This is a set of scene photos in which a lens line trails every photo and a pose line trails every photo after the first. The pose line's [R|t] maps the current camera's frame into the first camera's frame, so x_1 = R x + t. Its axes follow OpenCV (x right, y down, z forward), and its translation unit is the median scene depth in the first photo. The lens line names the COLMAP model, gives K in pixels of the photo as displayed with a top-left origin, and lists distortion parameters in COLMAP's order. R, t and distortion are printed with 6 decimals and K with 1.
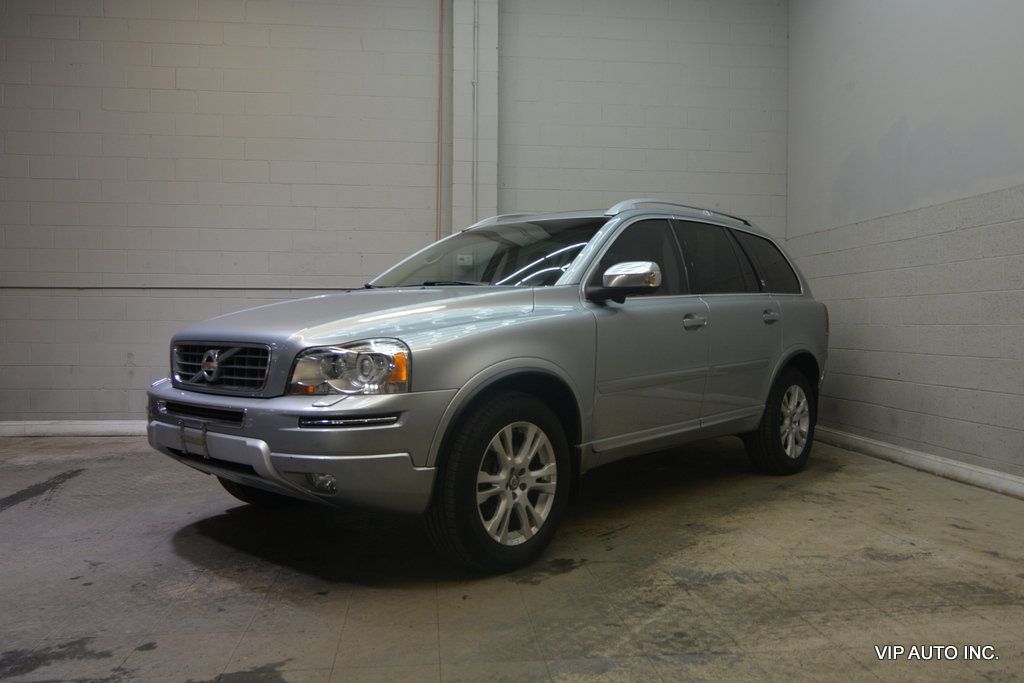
lens RADIAL K [[789.3, 0, 515.1], [0, 789.3, 338.9], [0, 0, 1]] dist [-0.011204, -0.000591]
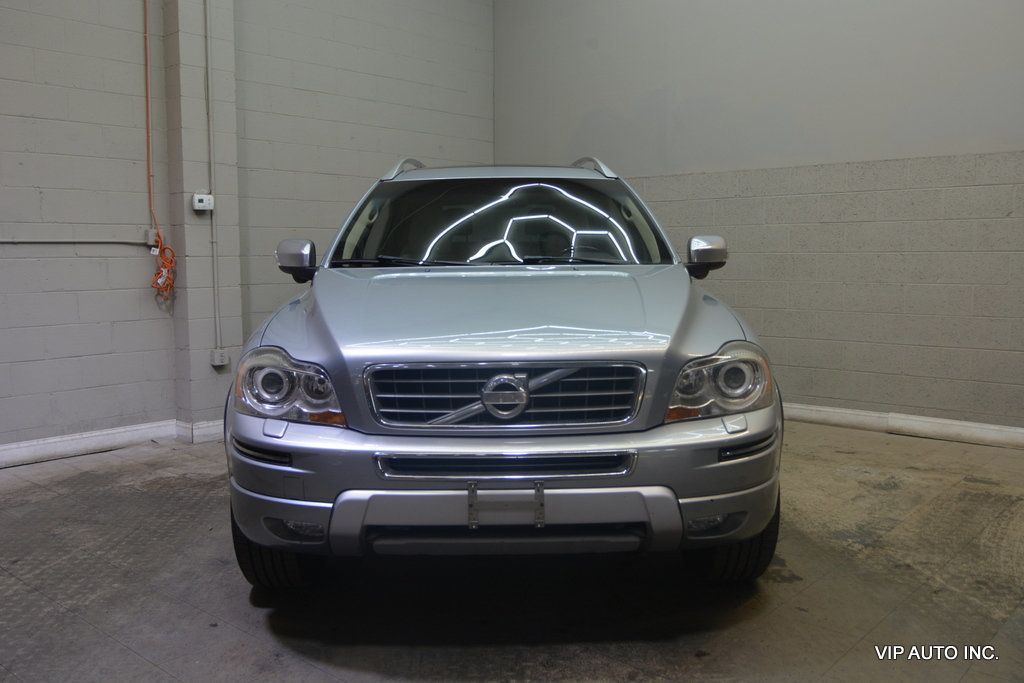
lens RADIAL K [[881.3, 0, 510.4], [0, 881.3, 339.8], [0, 0, 1]] dist [-0.017967, 0.003424]
pose [[0.742186, -0.075348, 0.665945, -0.902194], [0.022572, 0.995906, 0.087526, -0.084389], [-0.669814, -0.049929, 0.740849, 0.426395]]
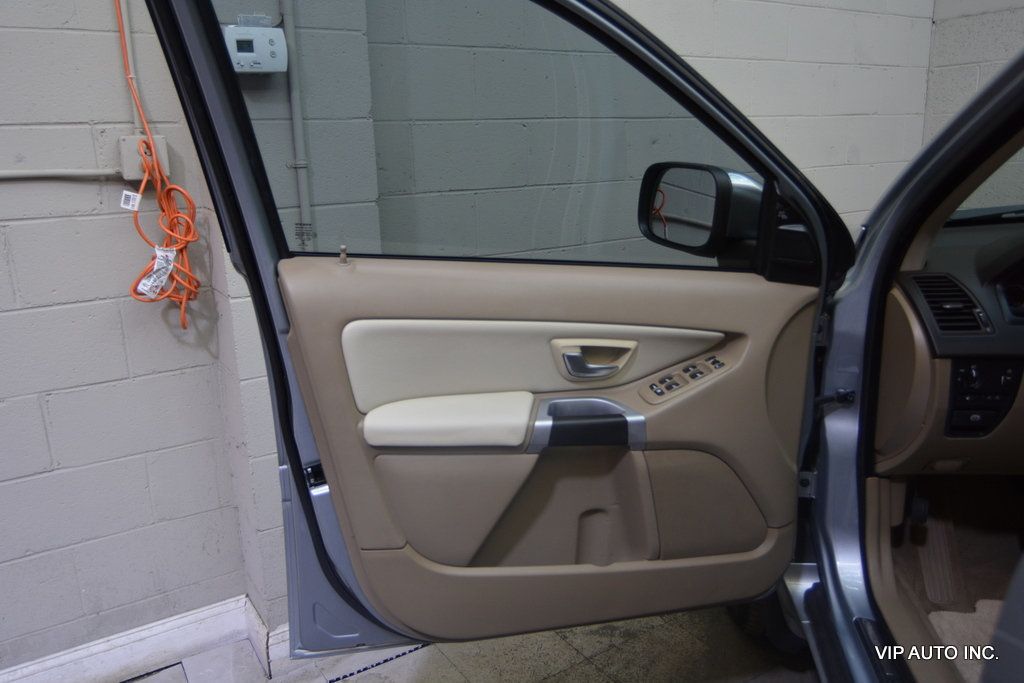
lens RADIAL K [[801.4, 0, 513.1], [0, 801.4, 341.0], [0, 0, 1]] dist [0.001555, 0.001262]
pose [[0.896028, -0.137559, 0.422151, -0.247289], [0.046268, 0.974547, 0.219355, -0.138110], [-0.441580, -0.177016, 0.879586, 1.593348]]
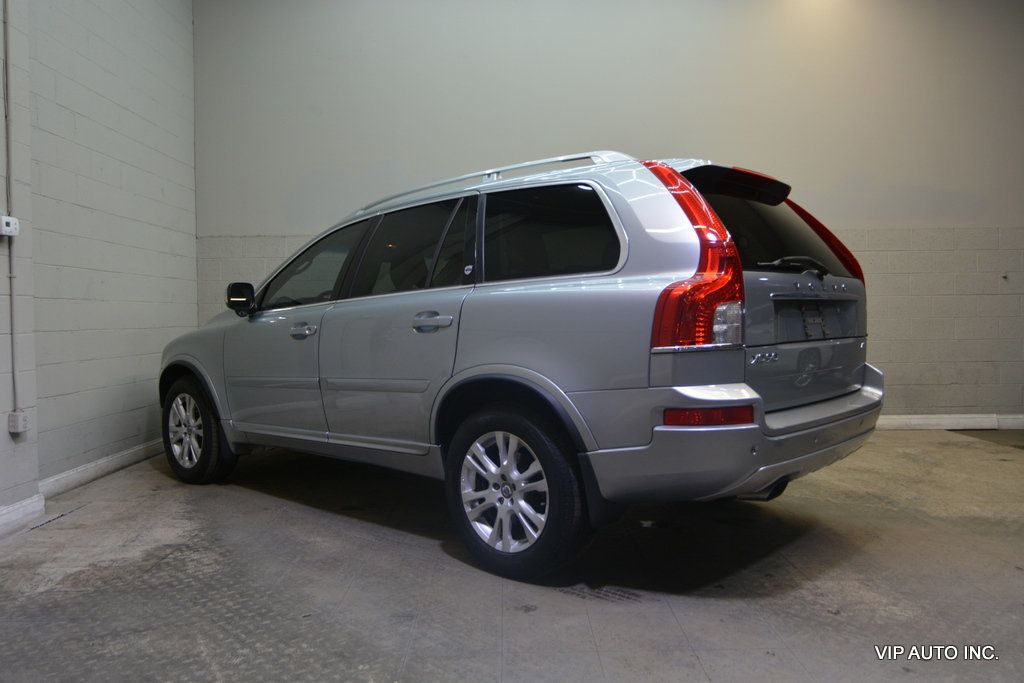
lens RADIAL K [[768.9, 0, 508.8], [0, 768.9, 338.1], [0, 0, 1]] dist [-0.009185, -0.000326]
pose [[0.114391, -0.036667, 0.992759, -1.297867], [0.029616, 0.999000, 0.033485, -0.057829], [-0.992994, 0.025571, 0.115363, 1.257697]]
